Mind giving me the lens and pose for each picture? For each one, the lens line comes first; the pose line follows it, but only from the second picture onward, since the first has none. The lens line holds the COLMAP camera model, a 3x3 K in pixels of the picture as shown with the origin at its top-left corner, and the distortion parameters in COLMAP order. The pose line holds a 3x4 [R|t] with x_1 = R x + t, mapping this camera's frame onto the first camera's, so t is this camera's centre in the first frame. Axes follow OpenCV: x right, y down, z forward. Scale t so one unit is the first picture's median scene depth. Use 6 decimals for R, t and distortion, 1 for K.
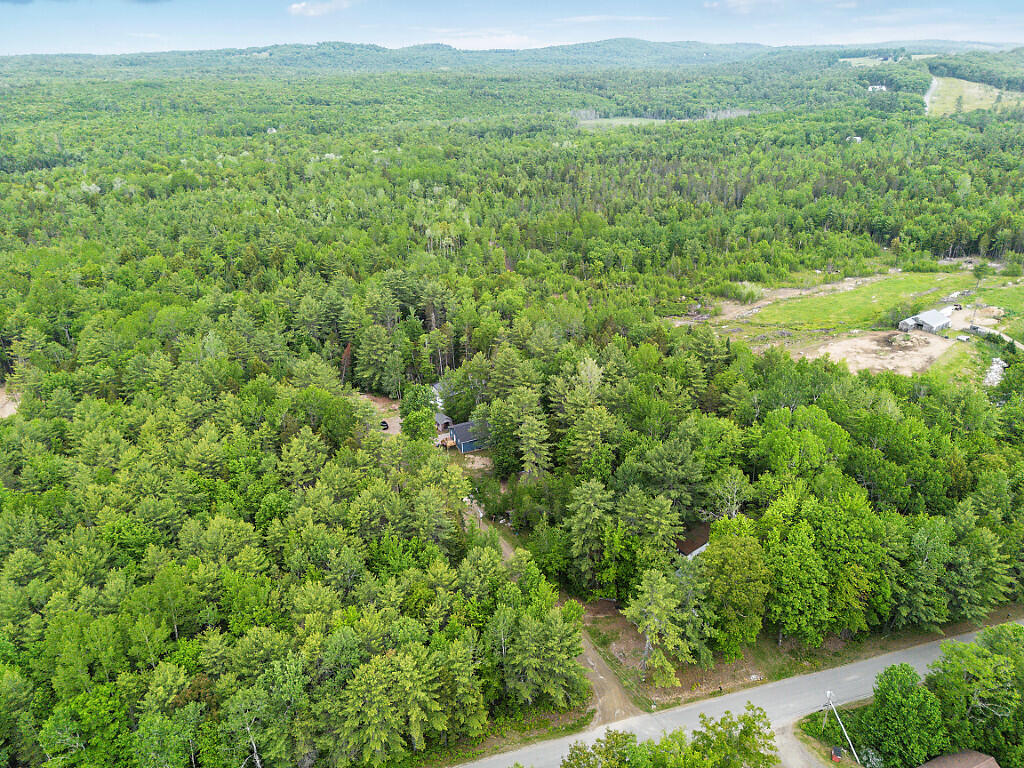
lens RADIAL K [[716.1, 0, 512.2], [0, 716.1, 376.5], [0, 0, 1]] dist [0.068690, -0.067782]
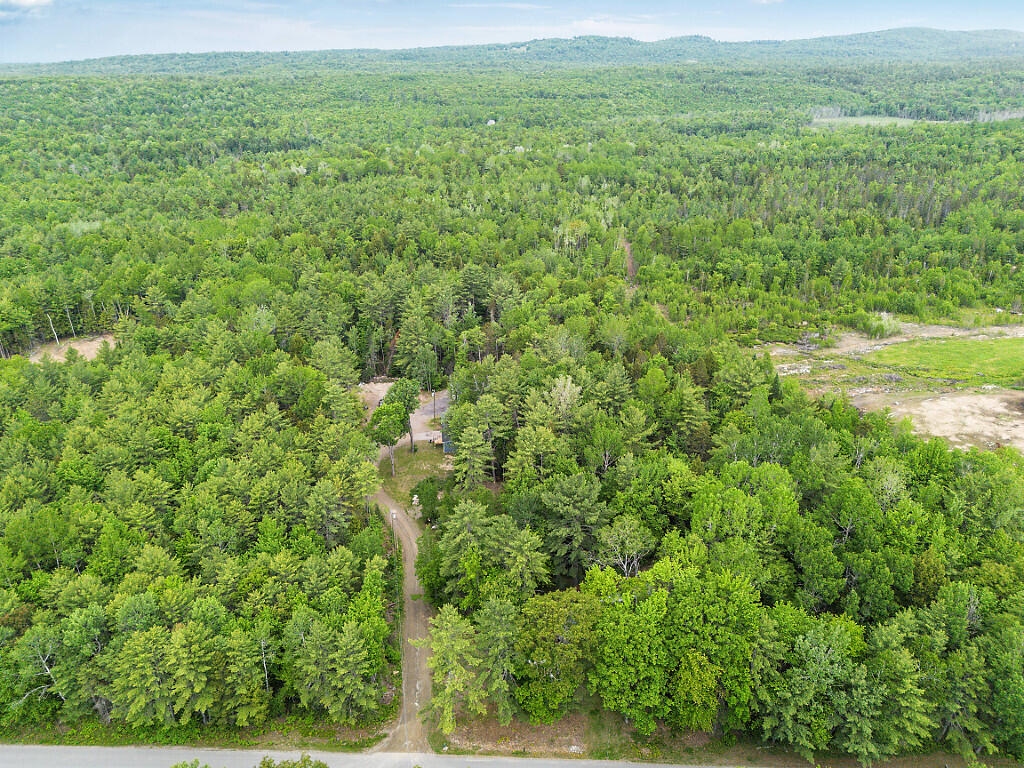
lens RADIAL K [[716.1, 0, 512.2], [0, 716.1, 376.5], [0, 0, 1]] dist [0.068690, -0.067782]
pose [[0.945322, 0.133937, -0.297366, 0.100297], [-0.131535, 0.990911, 0.028170, -0.012795], [0.298436, 0.012484, 0.954348, 0.023663]]
